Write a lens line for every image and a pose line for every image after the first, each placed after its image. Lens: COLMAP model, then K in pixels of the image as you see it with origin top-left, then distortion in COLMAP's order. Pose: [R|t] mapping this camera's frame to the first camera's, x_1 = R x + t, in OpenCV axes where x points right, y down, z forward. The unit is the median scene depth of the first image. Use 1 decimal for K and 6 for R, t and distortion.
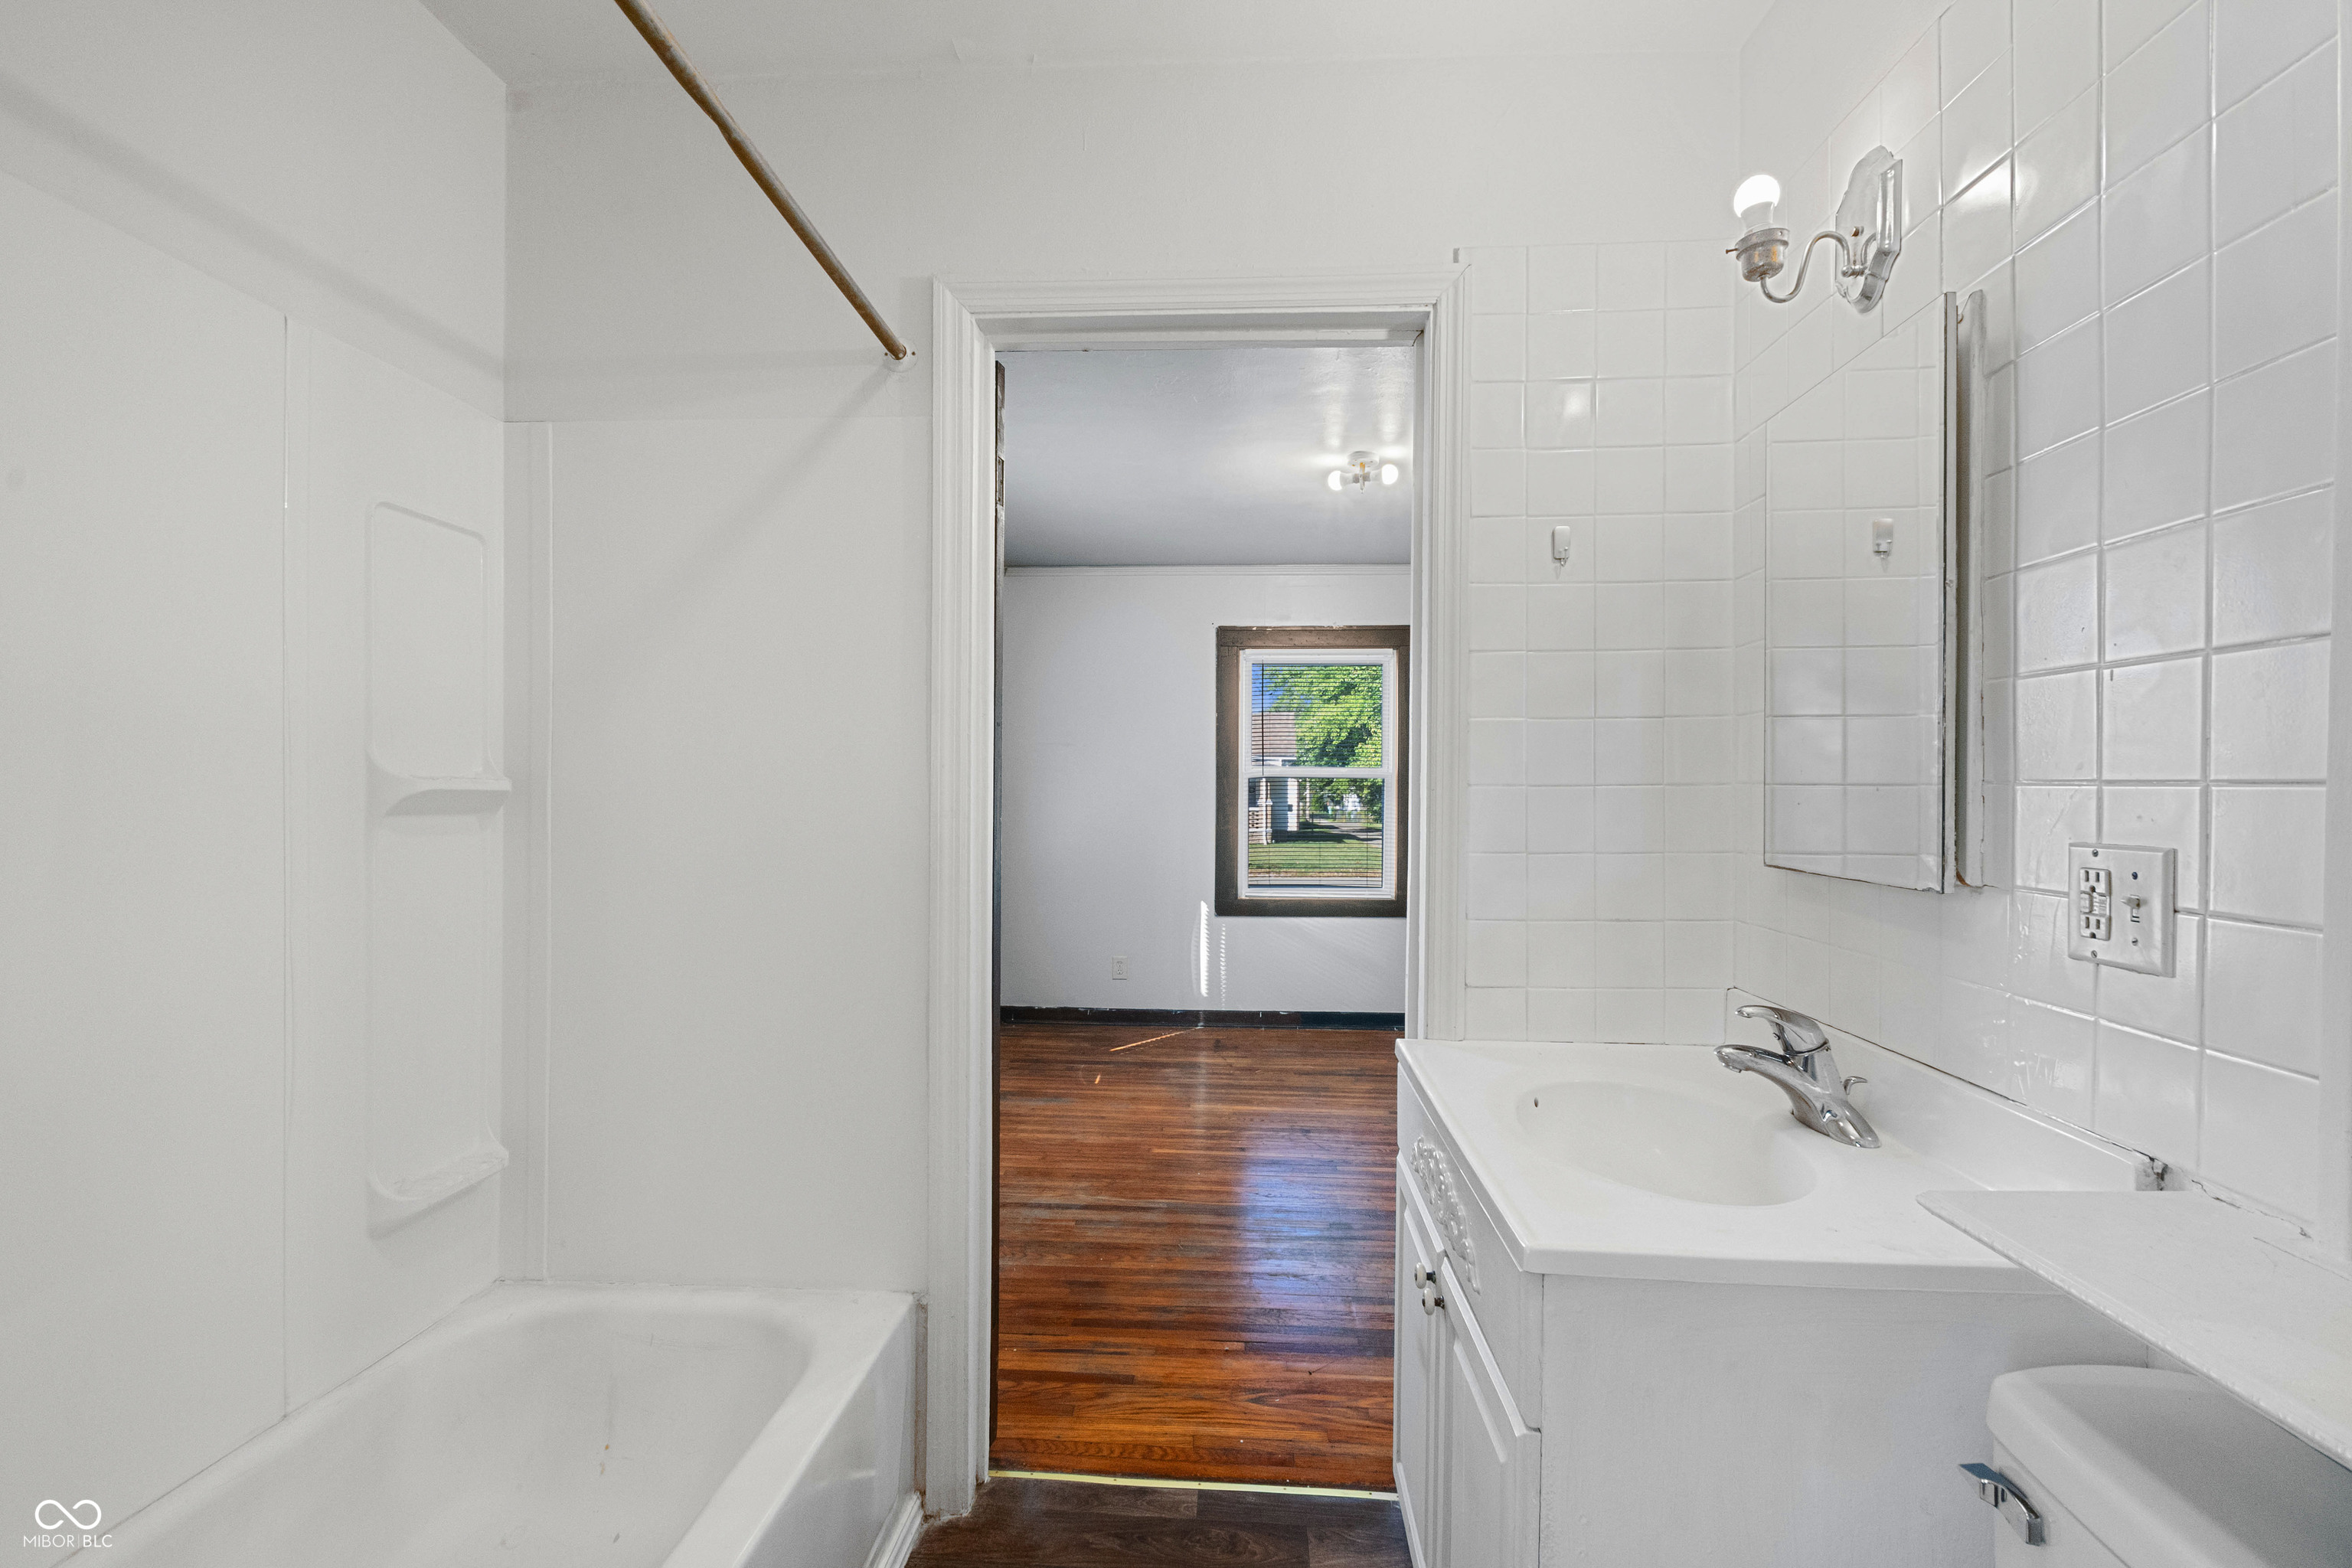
lens RADIAL K [[1024.5, 0, 1176.2], [0, 1024.5, 791.6], [0, 0, 1]] dist [-0.002450, -0.000416]
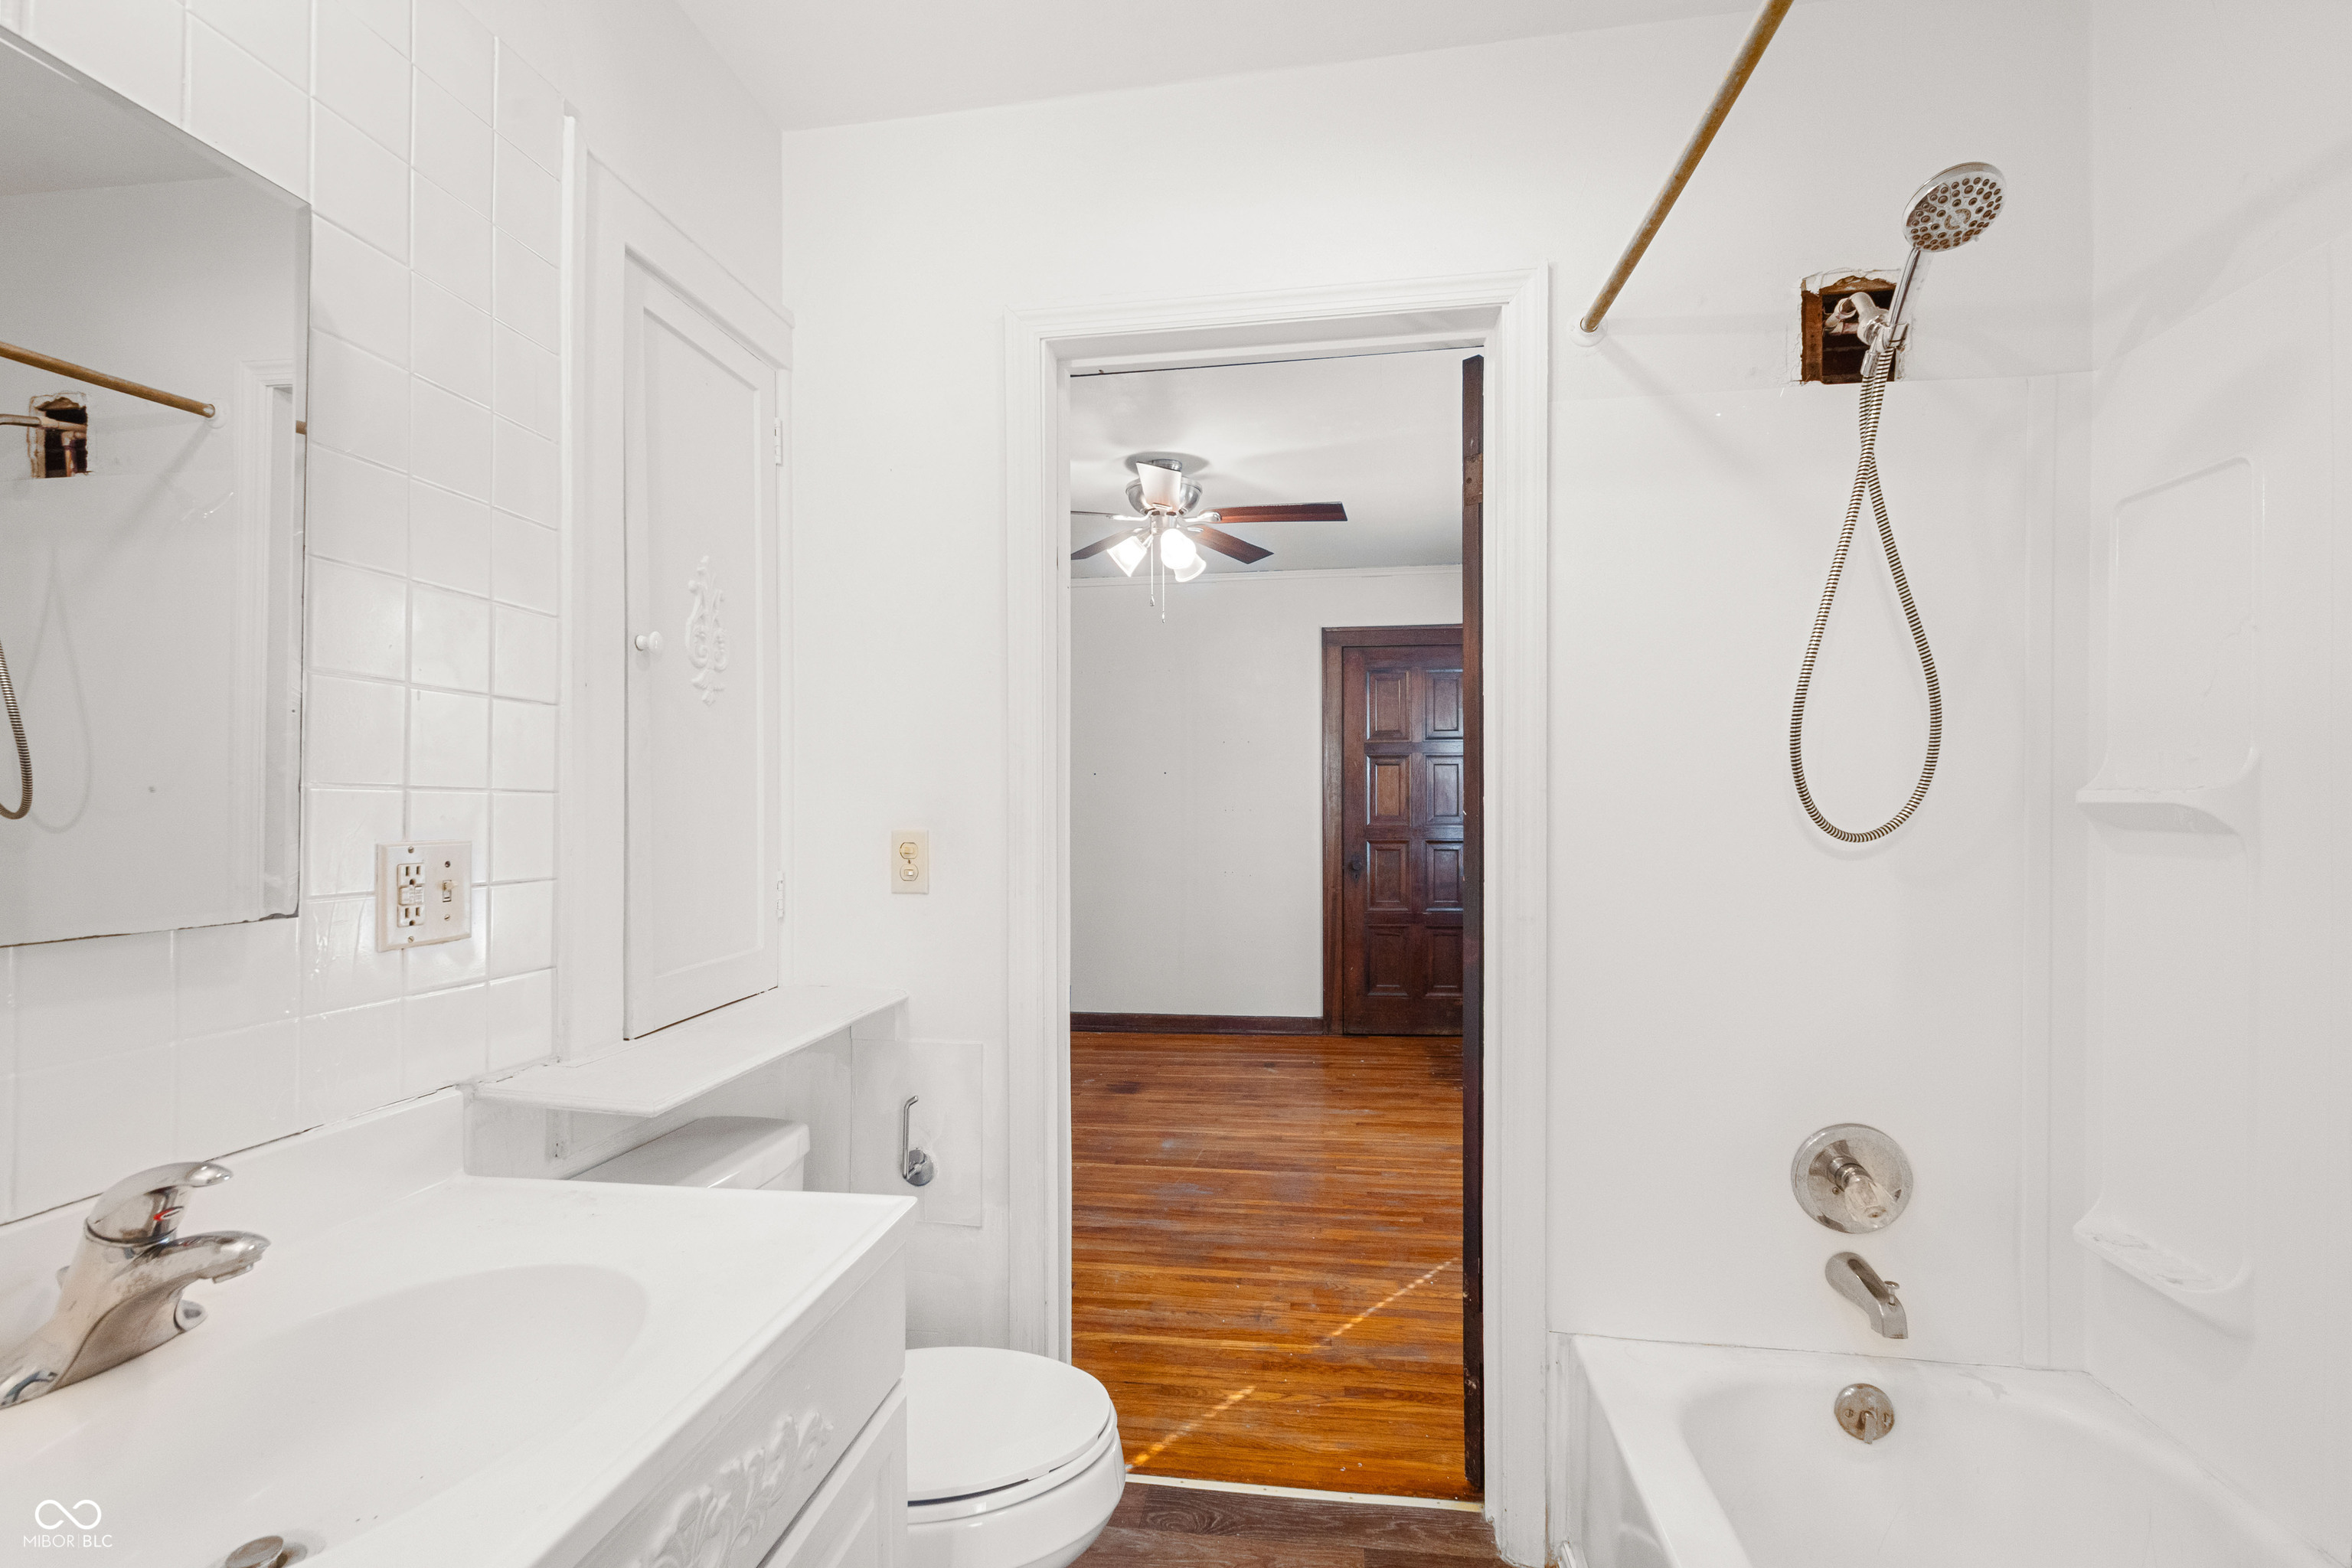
lens RADIAL K [[1024.5, 0, 1177.5], [0, 1024.5, 793.9], [0, 0, 1]] dist [-0.002450, -0.000416]
pose [[-0.996451, -0.013128, 0.083140, -0.036382], [-0.014013, 0.999851, -0.010063, -0.002333], [-0.082996, -0.011192, -0.996487, 2.044518]]
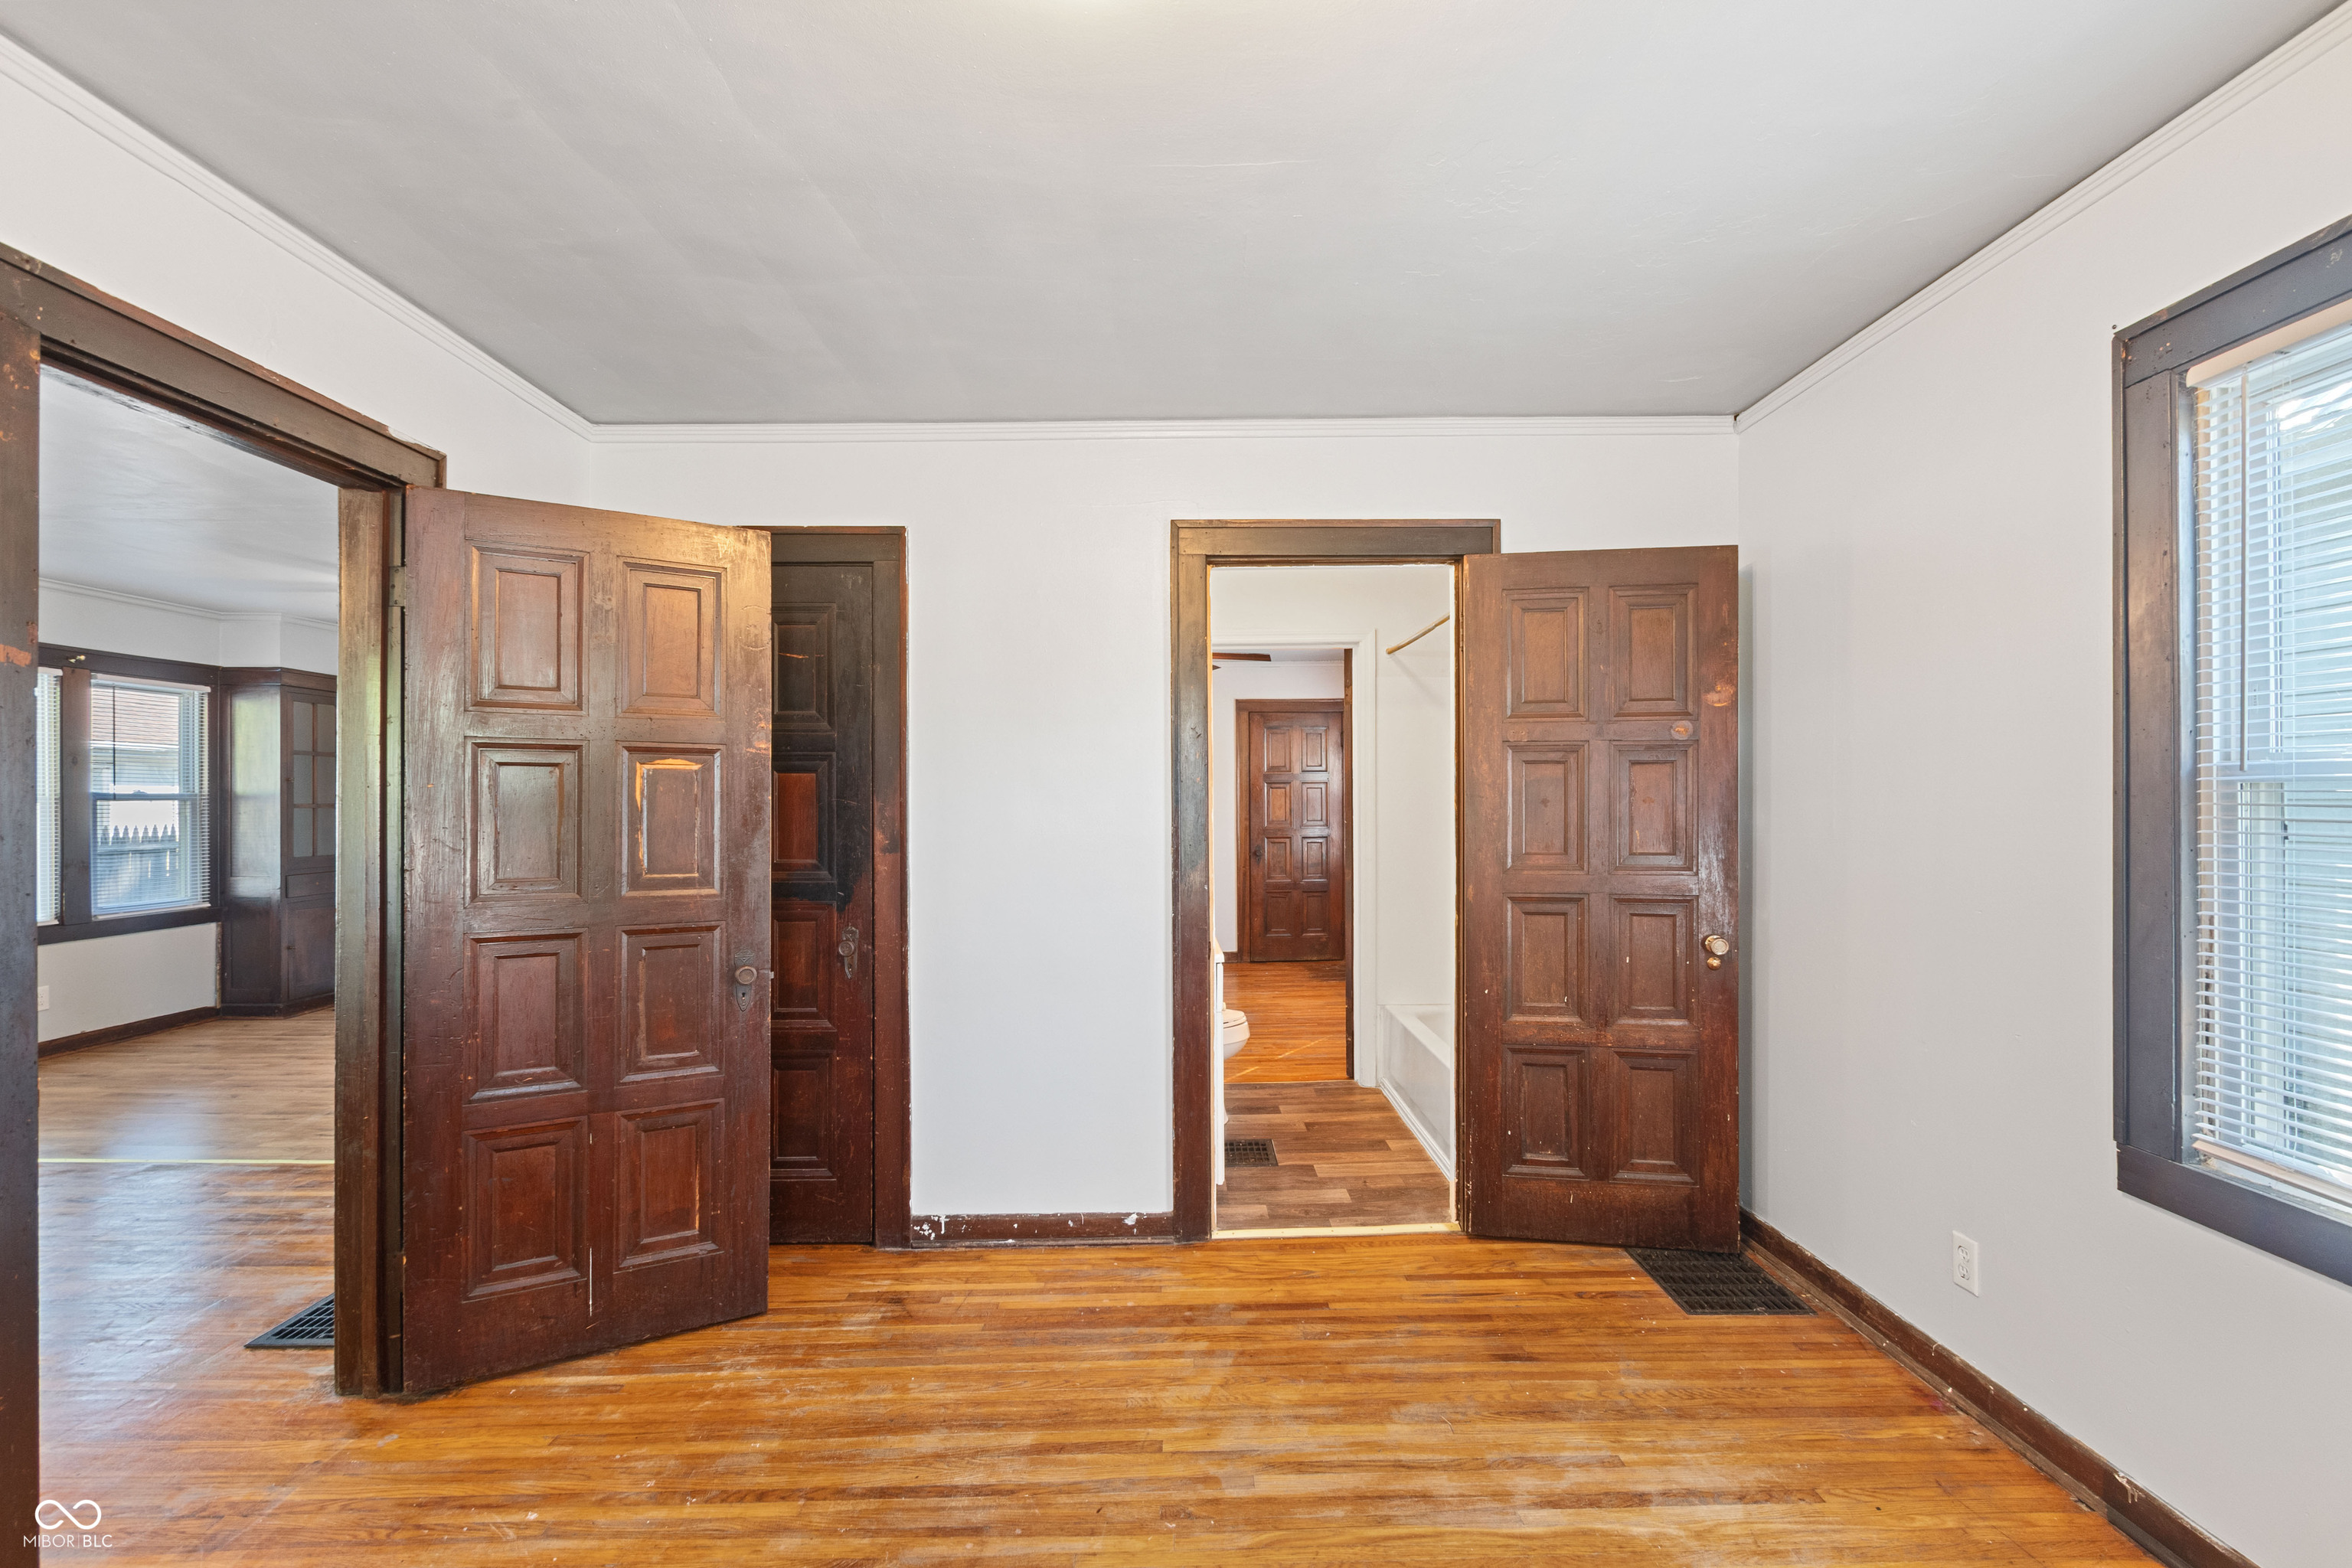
lens RADIAL K [[1024.5, 0, 1174.1], [0, 1024.5, 798.9], [0, 0, 1]] dist [-0.002450, -0.000416]
pose [[-0.997592, -0.009800, -0.068653, 0.765269], [-0.009206, 0.999917, -0.008959, -0.055126], [0.068736, -0.008305, -0.997600, 5.004386]]
